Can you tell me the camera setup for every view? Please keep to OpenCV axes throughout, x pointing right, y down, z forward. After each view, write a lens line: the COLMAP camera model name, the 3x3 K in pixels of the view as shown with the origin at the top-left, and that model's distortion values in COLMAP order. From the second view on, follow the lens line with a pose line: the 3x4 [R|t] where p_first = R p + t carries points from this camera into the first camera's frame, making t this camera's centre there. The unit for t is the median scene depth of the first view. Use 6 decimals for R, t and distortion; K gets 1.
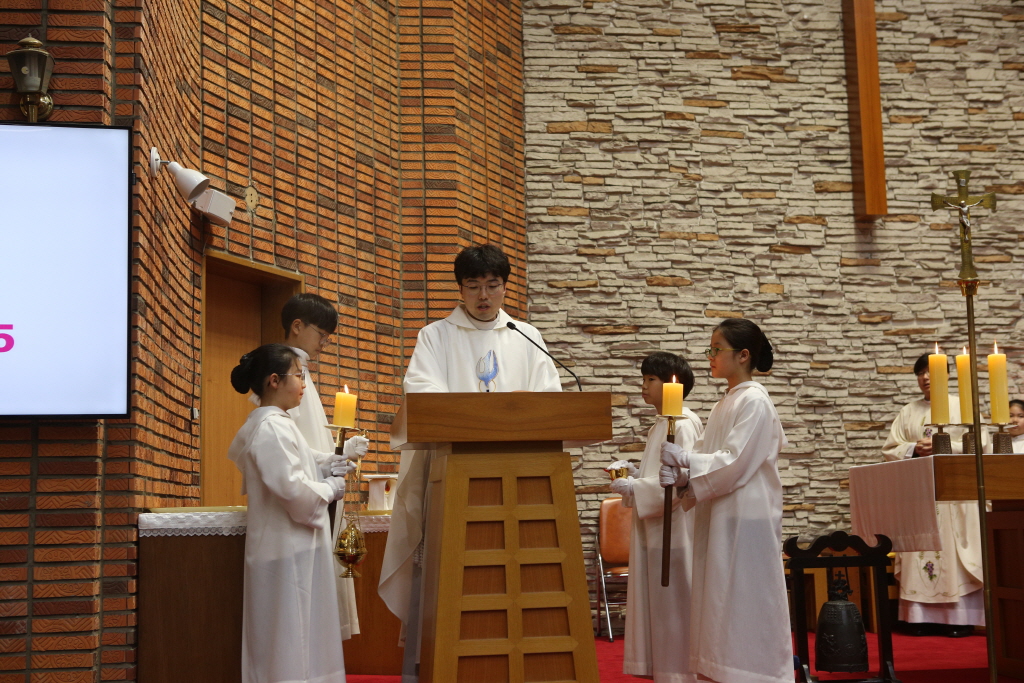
lens RADIAL K [[1415.3, 0, 511.7], [0, 1415.3, 336.8], [0, 0, 1]] dist [-0.007559, 0.000000]
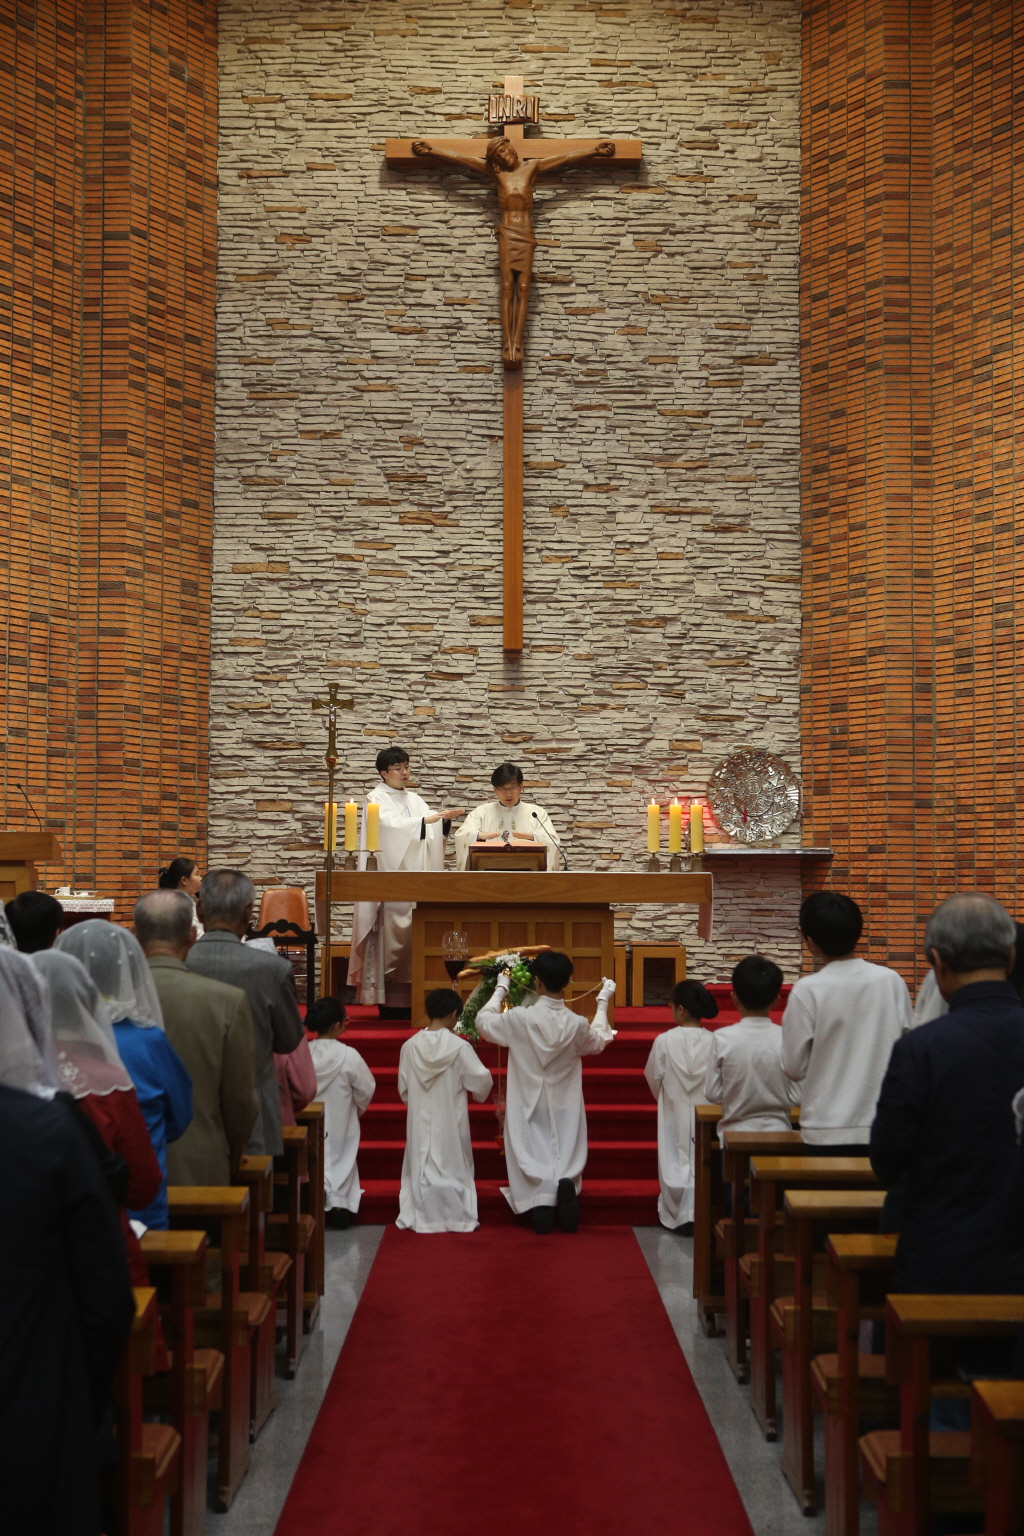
lens RADIAL K [[2230.4, 0, 512.8], [0, 2230.4, 772.7], [0, 0, 1]] dist [-0.004096, 0.000000]
pose [[0.994239, 0.020111, -0.105278, 0.444905], [-0.012687, 0.997415, 0.070724, -0.112754], [0.106428, -0.068981, 0.991925, -0.785931]]
